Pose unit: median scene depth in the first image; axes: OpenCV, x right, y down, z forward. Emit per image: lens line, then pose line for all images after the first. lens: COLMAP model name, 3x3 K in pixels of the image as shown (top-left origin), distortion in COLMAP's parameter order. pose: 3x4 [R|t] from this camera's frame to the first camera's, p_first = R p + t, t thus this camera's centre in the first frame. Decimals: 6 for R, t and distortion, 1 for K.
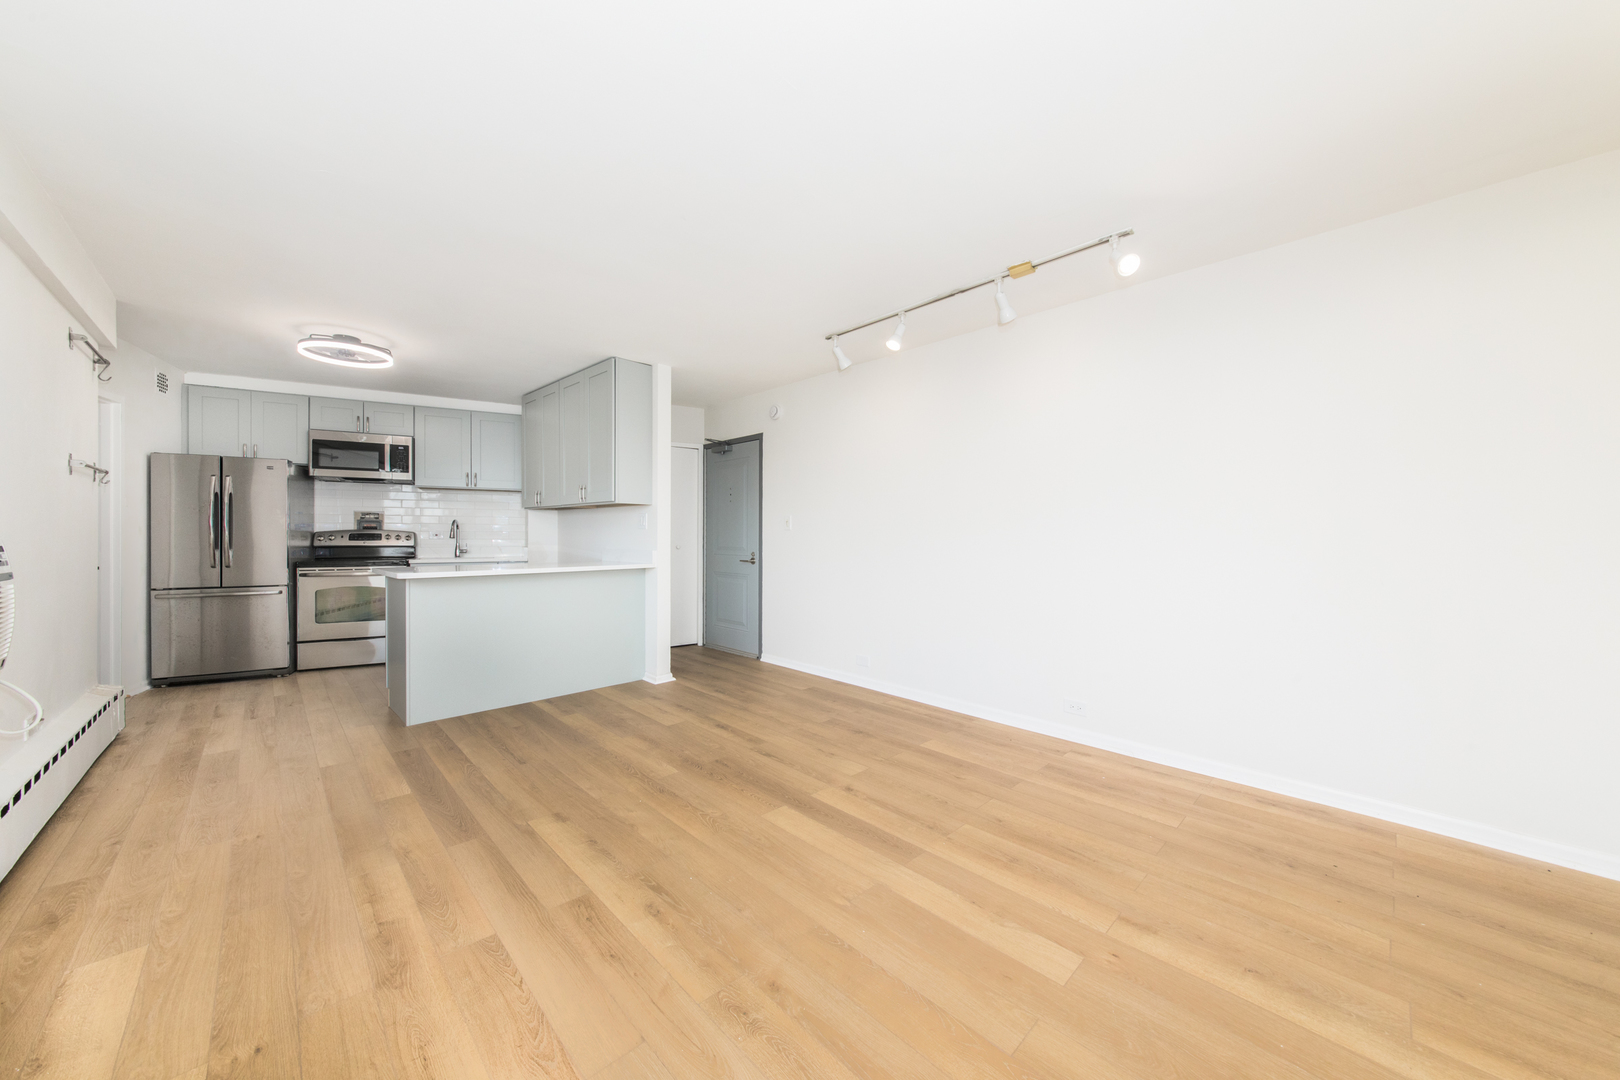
lens RADIAL K [[580.4, 0, 814.3], [0, 580.4, 535.9], [0, 0, 1]] dist [-0.008413, 0.002352]
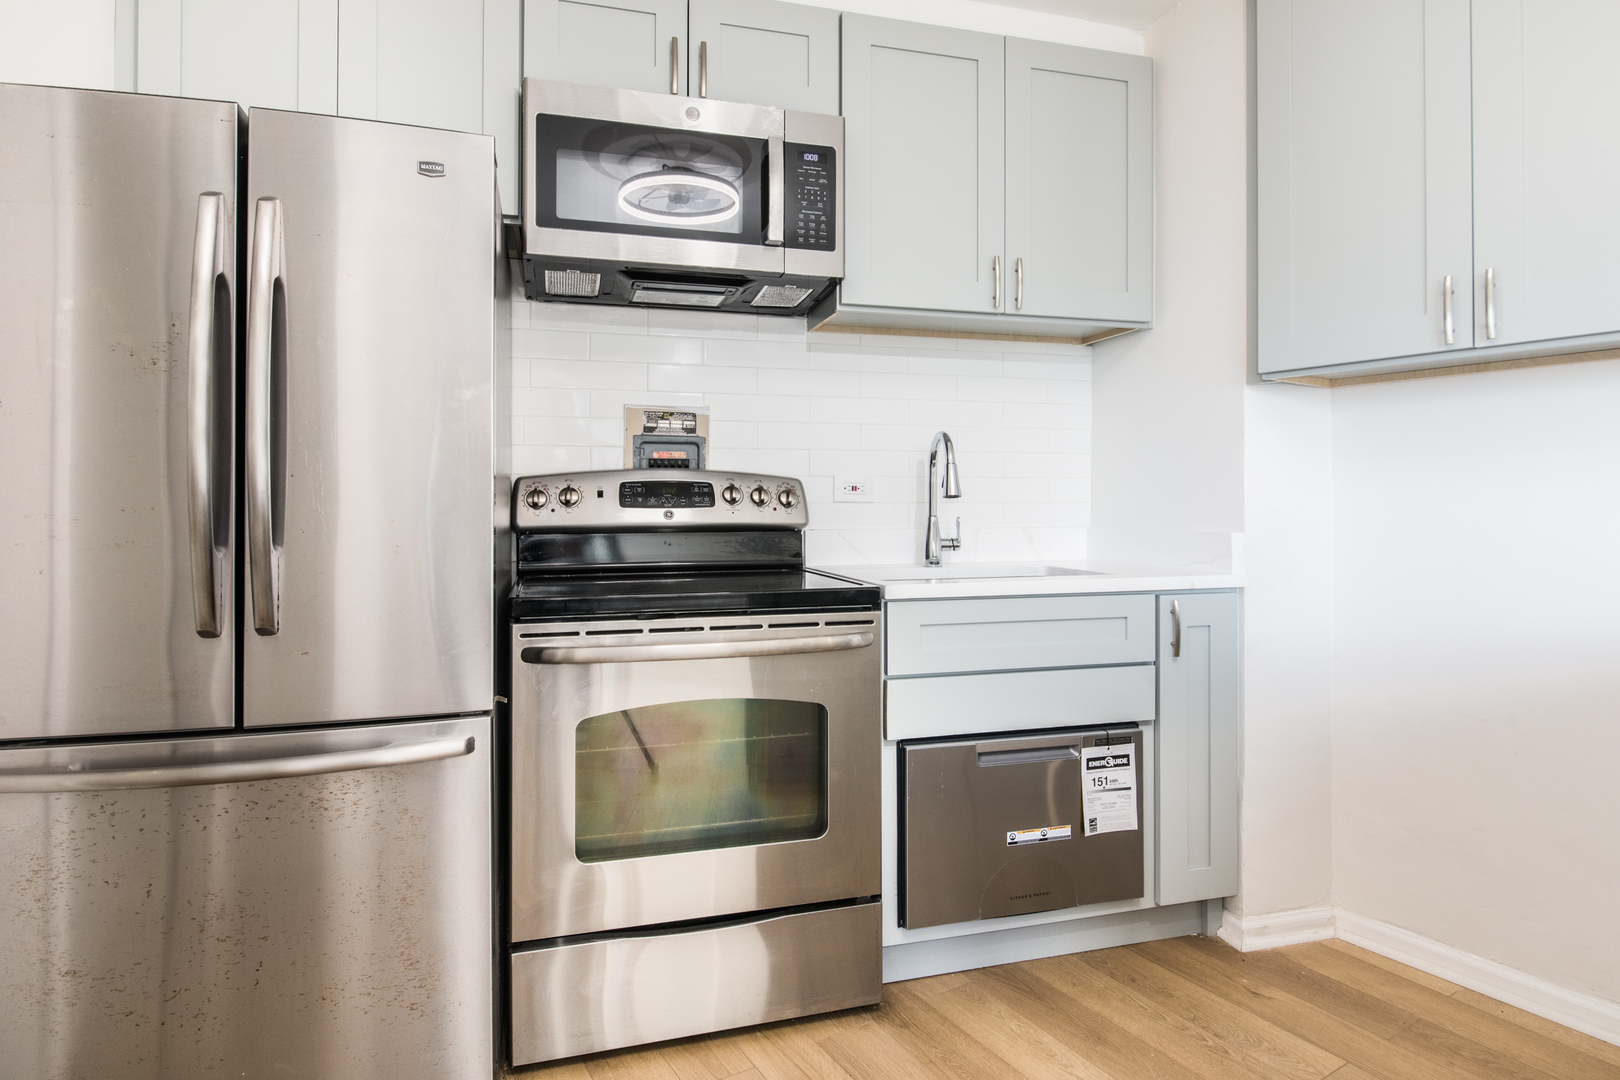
lens RADIAL K [[866.8, 0, 795.8], [0, 866.8, 497.6], [0, 0, 1]] dist [-0.004312, -0.002572]
pose [[0.974711, -0.004634, -0.223423, -0.793996], [0.002282, 0.999939, -0.010786, 0.009859], [0.223459, 0.010003, 0.974662, 0.770735]]
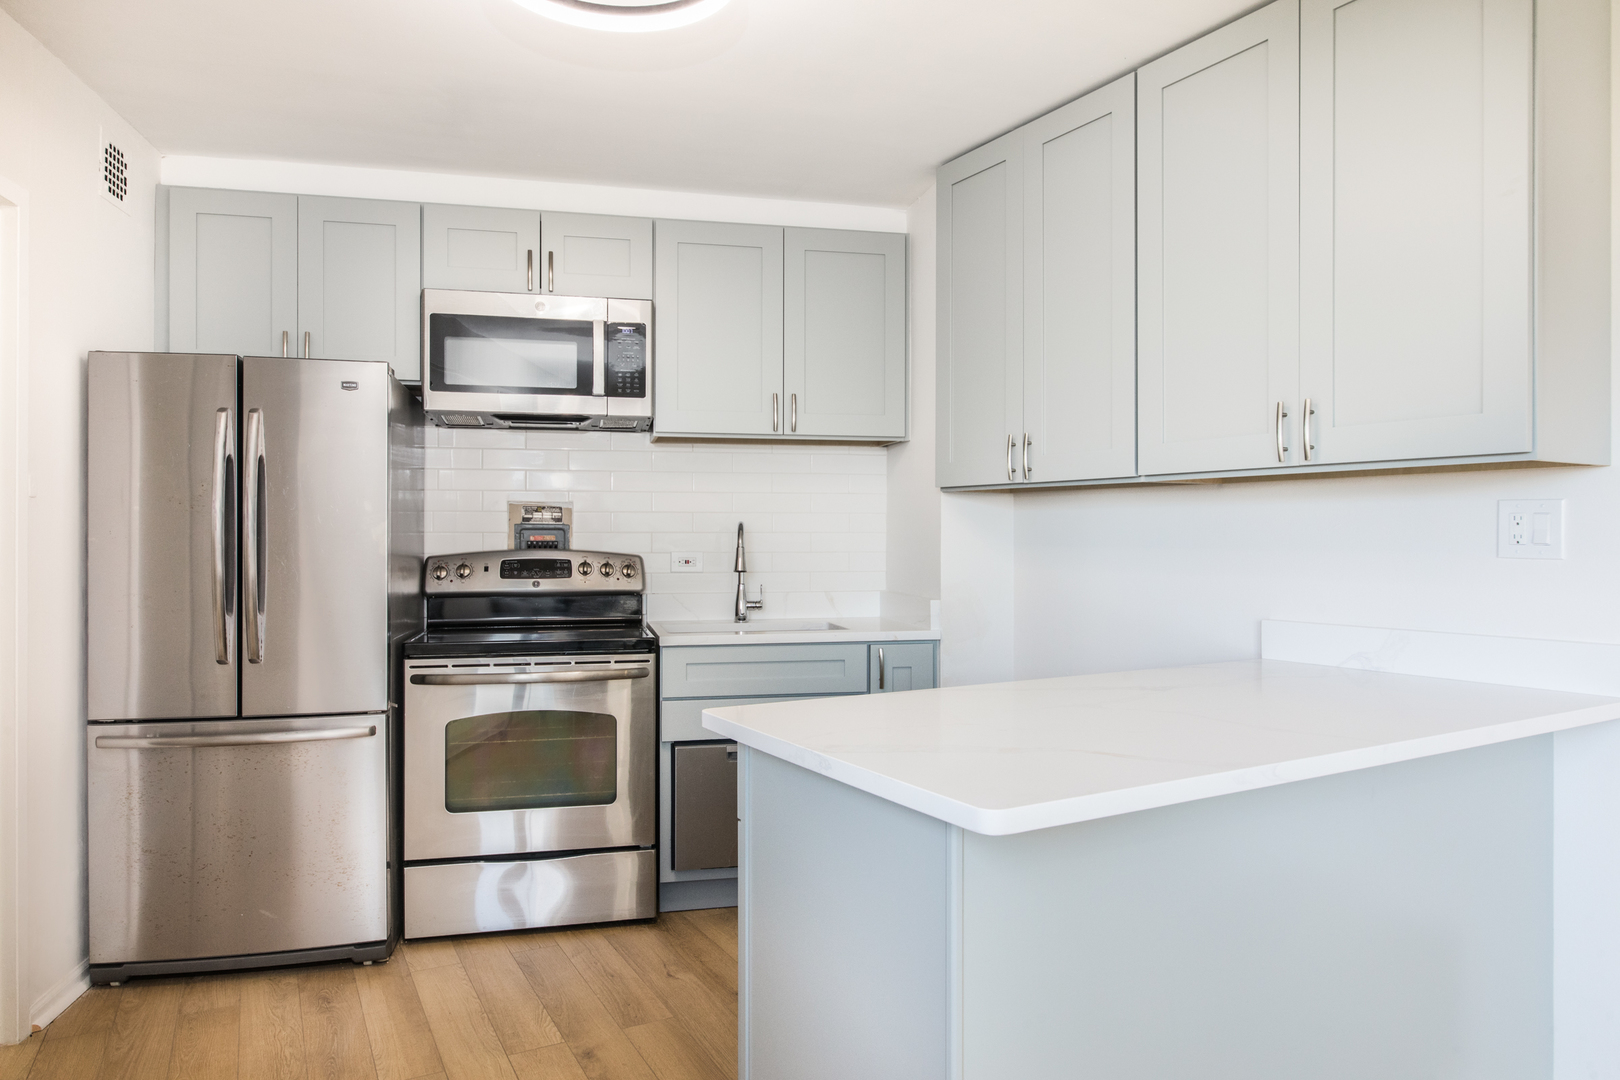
lens RADIAL K [[1051.7, 0, 807.8], [0, 1051.7, 532.8], [0, 0, 1]] dist [0.002181, -0.009997]
pose [[0.960069, -0.002617, -0.279752, -0.519728], [0.001344, 0.999988, -0.004745, -0.024147], [0.279761, 0.004180, 0.960061, 0.482963]]
